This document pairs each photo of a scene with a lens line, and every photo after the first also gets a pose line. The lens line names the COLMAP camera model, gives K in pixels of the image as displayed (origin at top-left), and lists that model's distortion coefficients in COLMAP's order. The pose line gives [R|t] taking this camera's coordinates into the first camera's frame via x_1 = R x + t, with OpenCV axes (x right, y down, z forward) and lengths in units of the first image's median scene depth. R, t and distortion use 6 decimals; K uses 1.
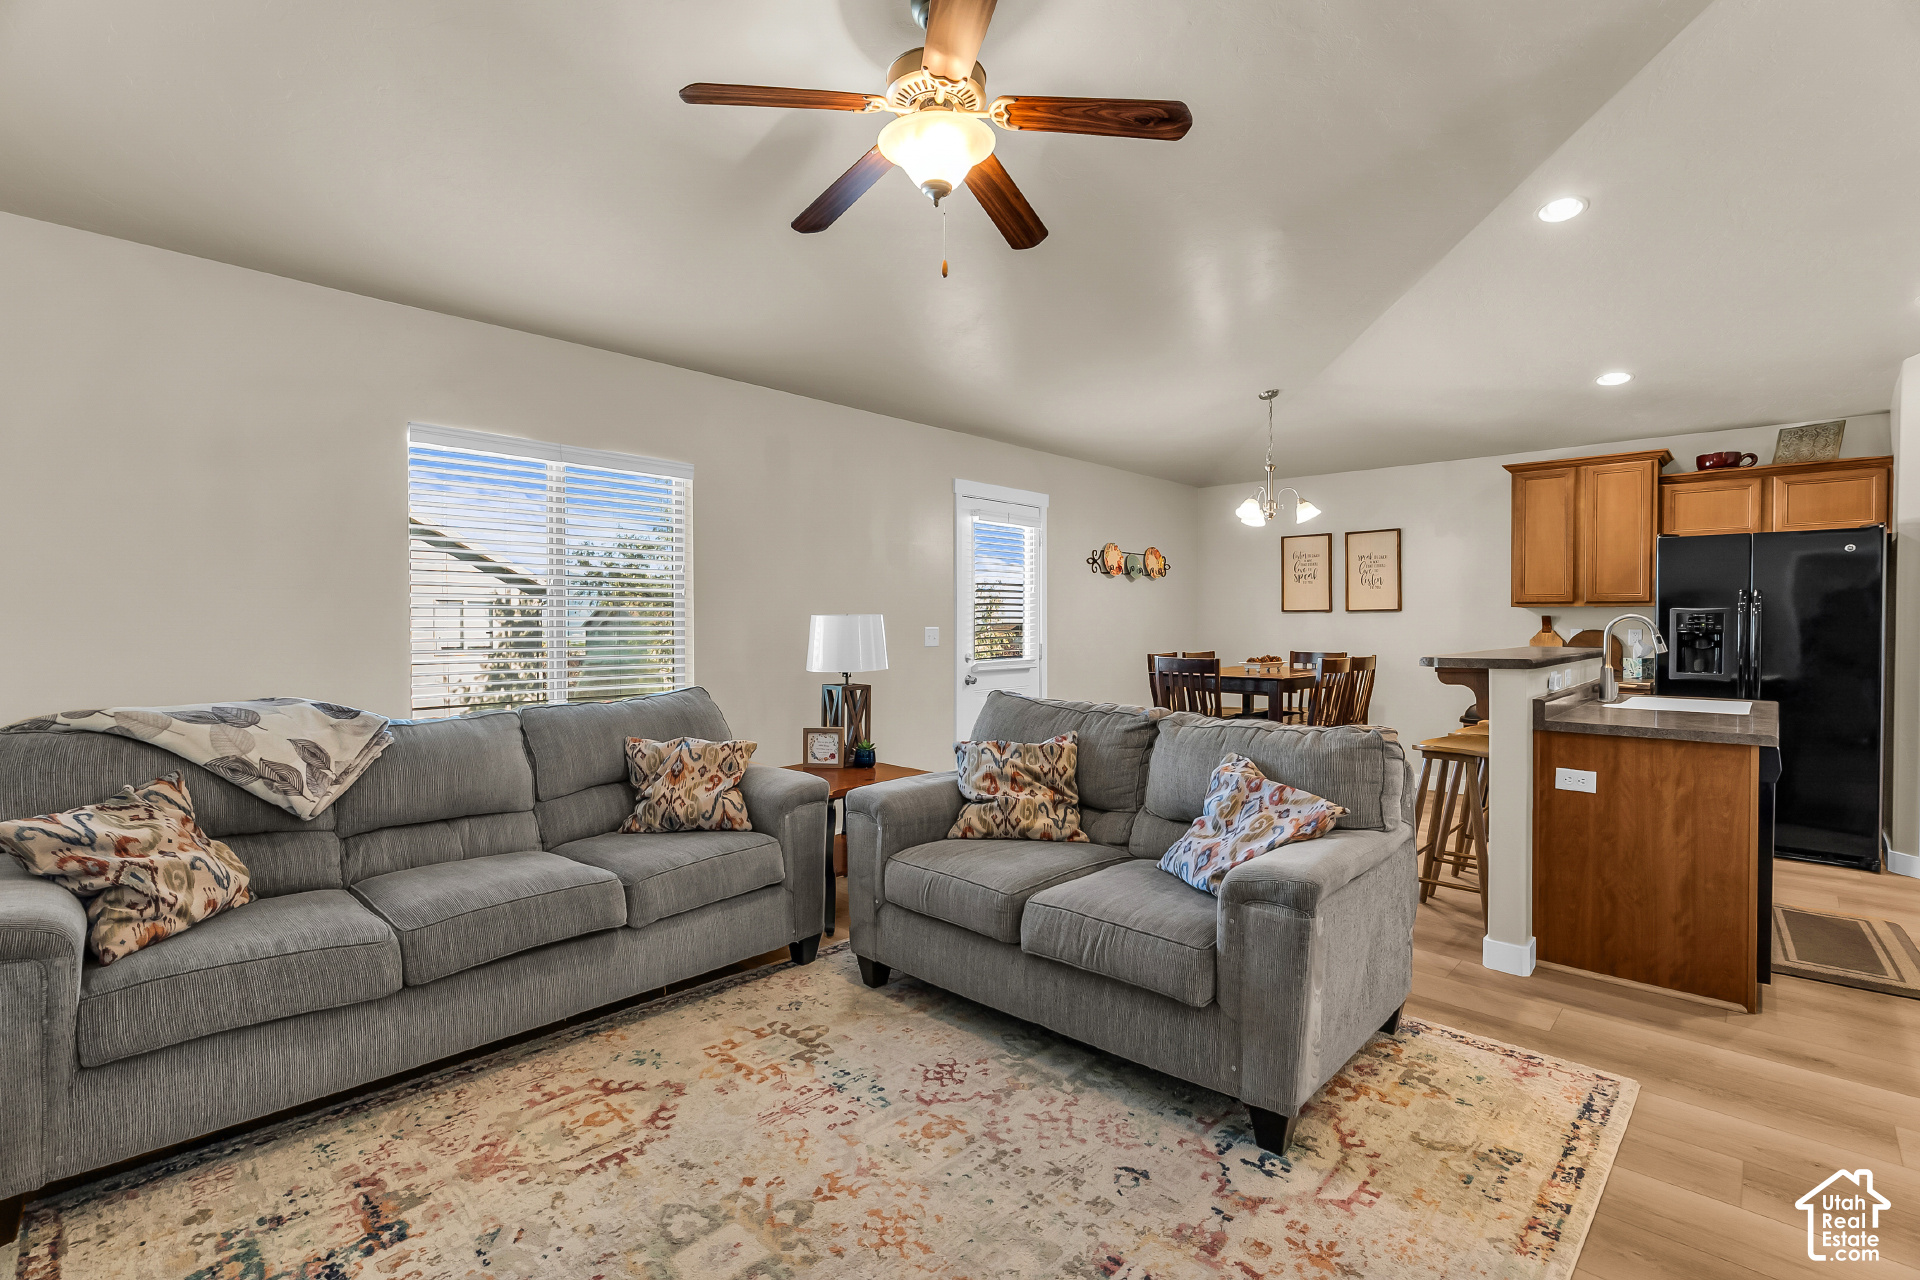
lens RADIAL K [[882.0, 0, 964.5], [0, 882.0, 649.4], [0, 0, 1]] dist [-0.000197, -0.000116]
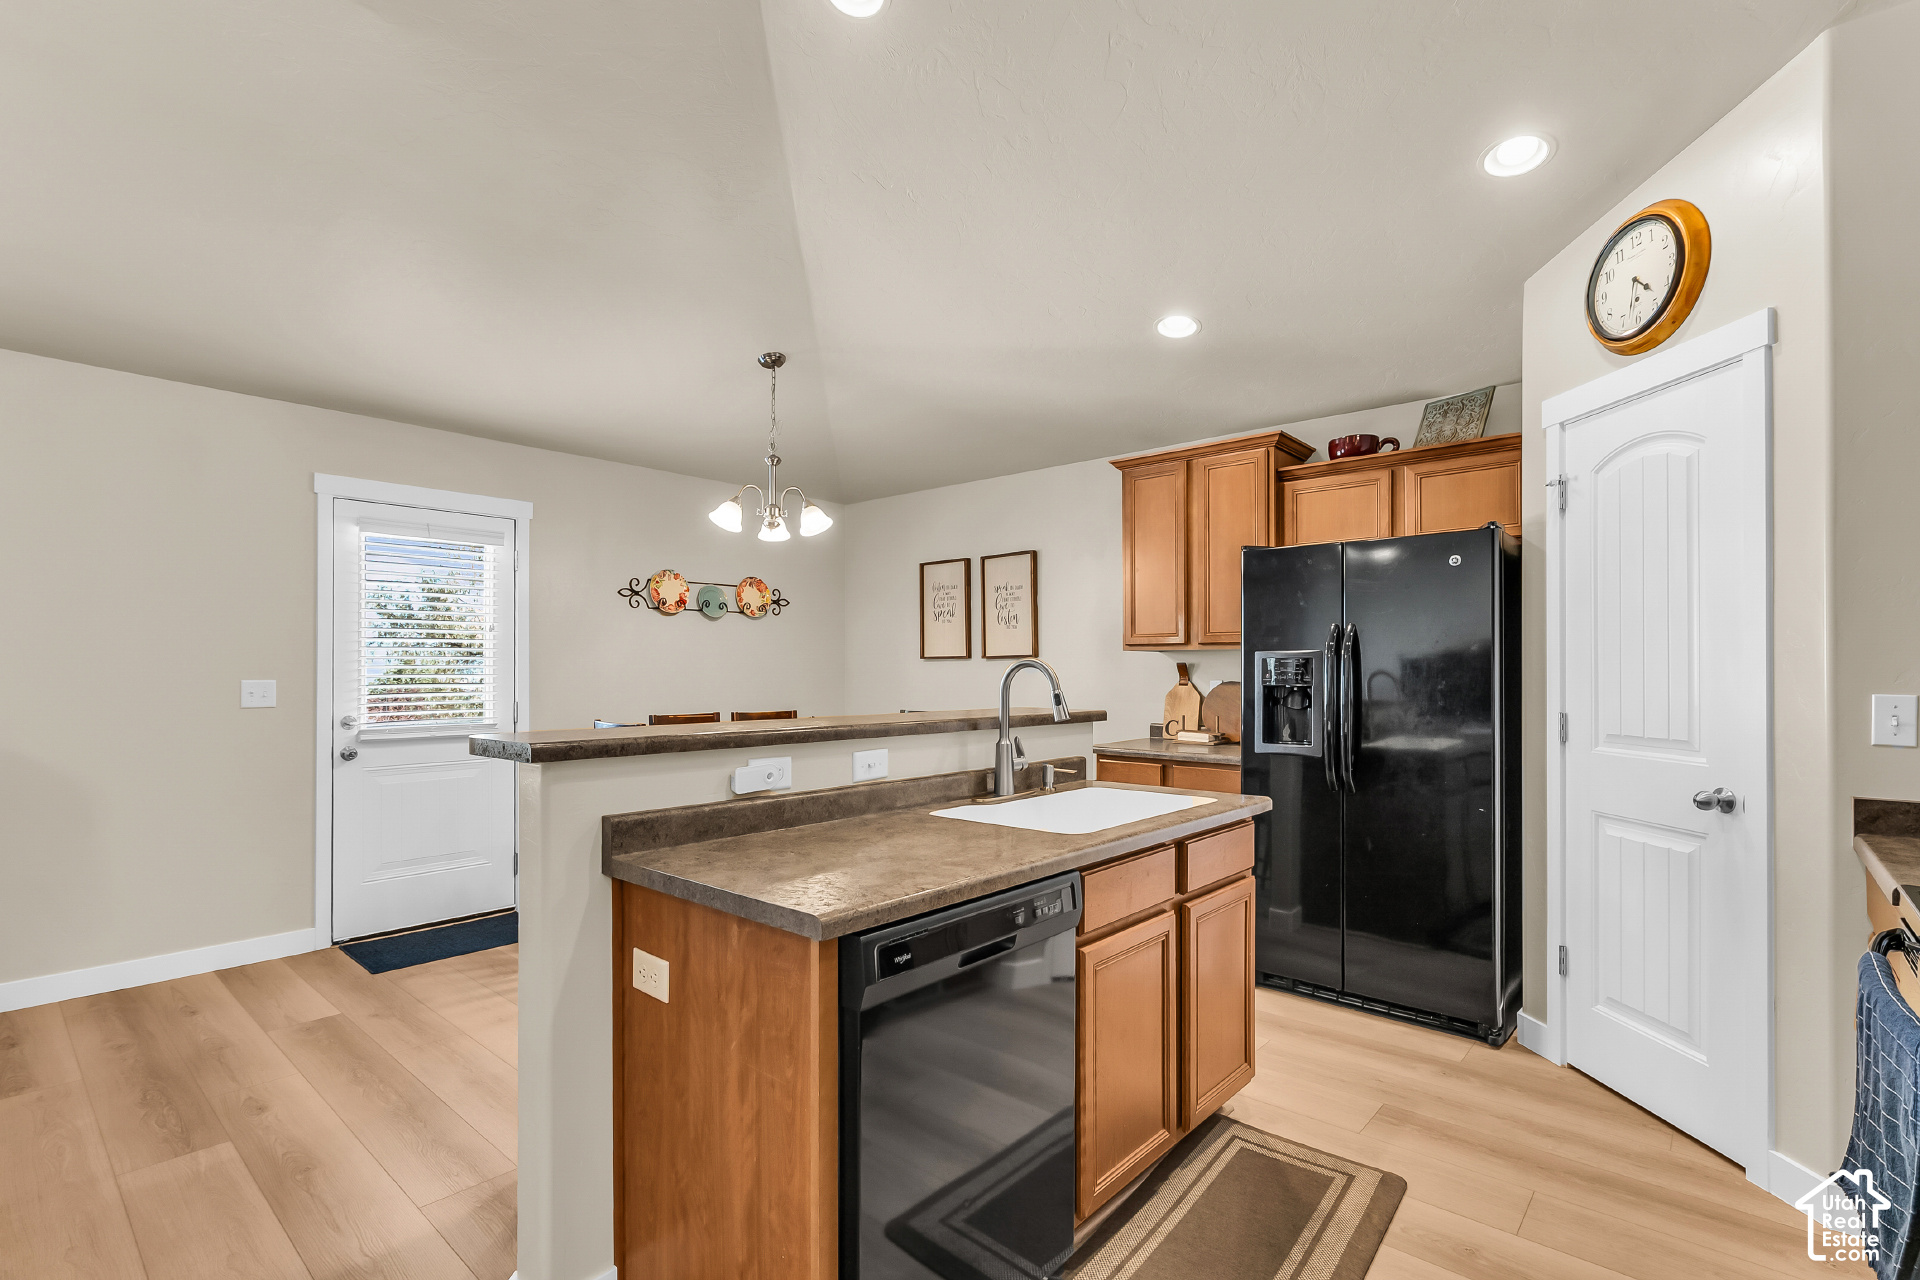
lens RADIAL K [[886.8, 0, 965.2], [0, 886.8, 685.4], [0, 0, 1]] dist [-0.010528, -0.000027]
pose [[0.999782, -0.001979, 0.020762, 0.622662], [0.002337, 0.999849, -0.017224, -0.008910], [-0.020724, 0.017269, 0.999636, 0.338935]]
